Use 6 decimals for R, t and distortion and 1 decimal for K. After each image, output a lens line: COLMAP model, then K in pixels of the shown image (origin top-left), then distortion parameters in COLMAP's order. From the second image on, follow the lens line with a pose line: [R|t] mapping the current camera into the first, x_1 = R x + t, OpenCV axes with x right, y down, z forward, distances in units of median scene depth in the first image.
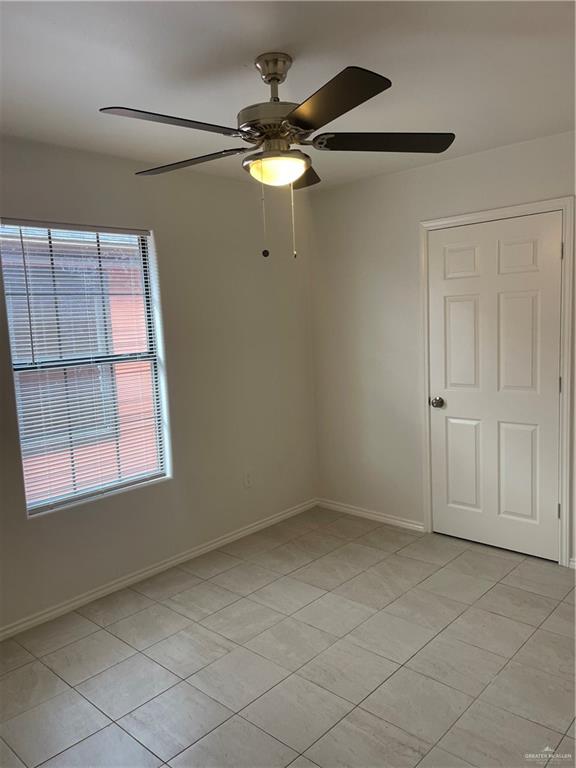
lens RADIAL K [[571.0, 0, 288.0], [0, 571.0, 384.0], [0, 0, 1]] dist [0.043480, -0.000021]
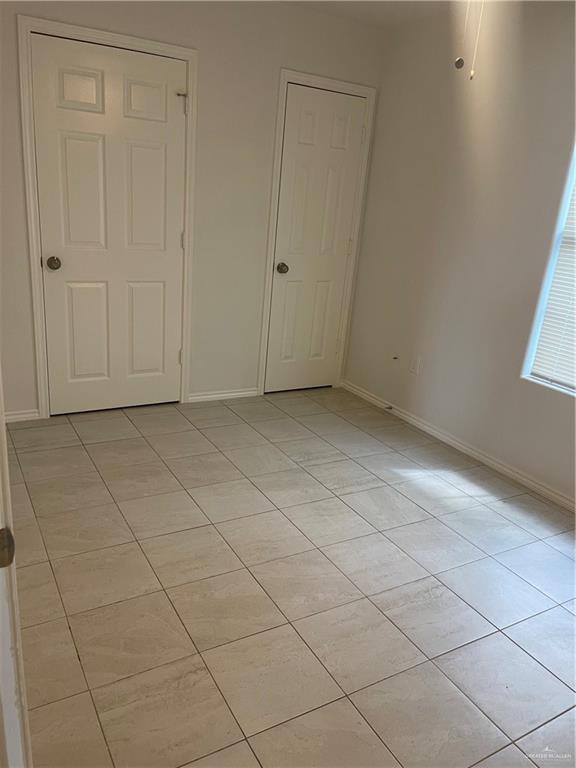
lens RADIAL K [[579.7, 0, 286.6], [0, 579.7, 396.1], [0, 0, 1]] dist [0.046111, -0.001754]
pose [[0.281880, -0.260196, 0.923494, -0.533150], [-0.010737, 0.961609, 0.274212, -0.024332], [-0.959390, -0.087211, 0.268265, 0.473517]]
